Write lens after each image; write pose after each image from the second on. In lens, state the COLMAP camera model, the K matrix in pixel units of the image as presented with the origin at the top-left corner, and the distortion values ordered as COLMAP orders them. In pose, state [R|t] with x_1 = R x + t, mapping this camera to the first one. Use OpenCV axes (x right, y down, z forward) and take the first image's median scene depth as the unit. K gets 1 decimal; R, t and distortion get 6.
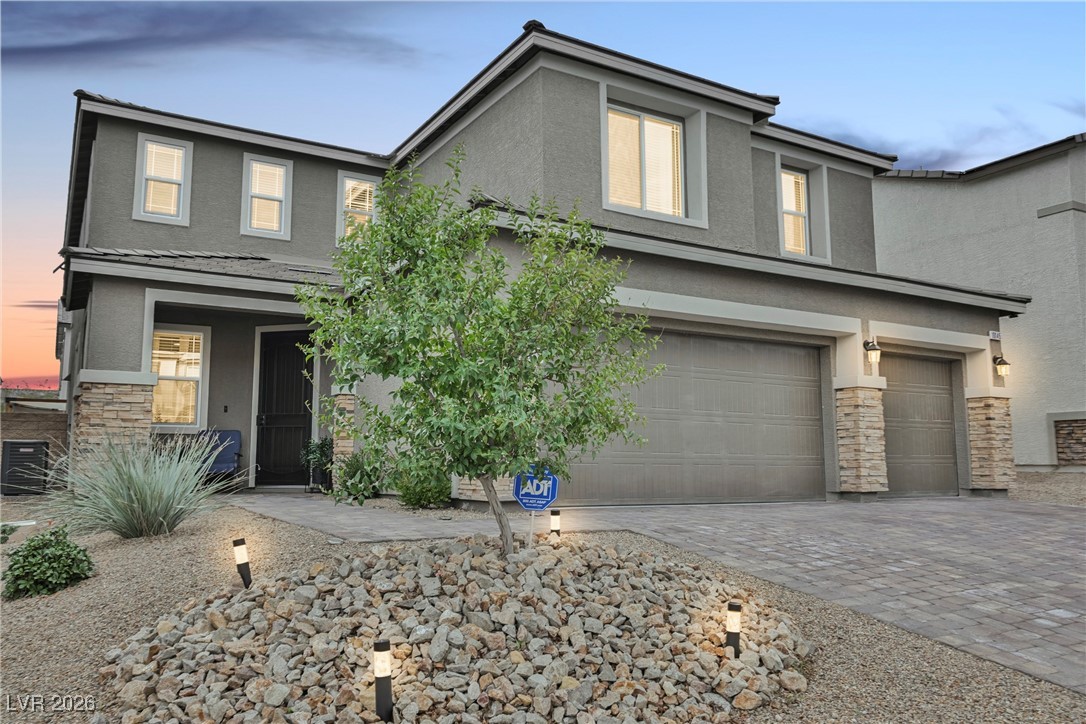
lens RADIAL K [[841.3, 0, 543.4], [0, 841.3, 360.0], [0, 0, 1]] dist [-0.005013, -0.000292]
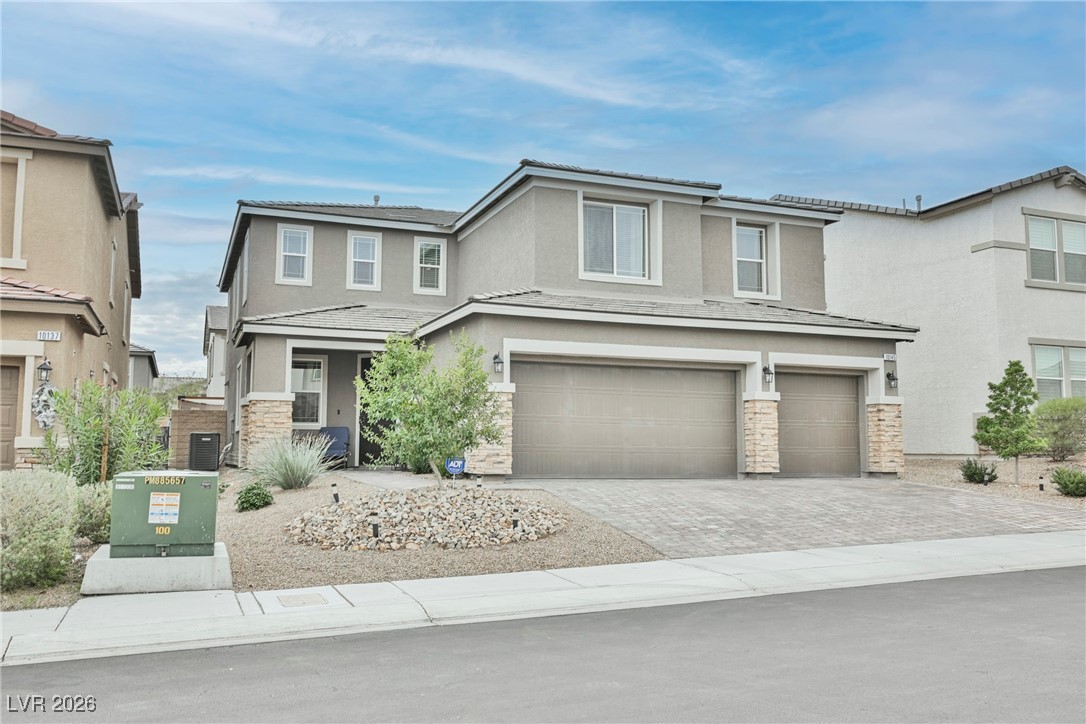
lens RADIAL K [[924.9, 0, 543.3], [0, 924.9, 362.5], [0, 0, 1]] dist [-0.002168, -0.002513]
pose [[0.987672, -0.008688, -0.156297, 0.258368], [0.013606, 0.999444, 0.030423, -0.083126], [0.155946, -0.032175, 0.987241, -0.603854]]
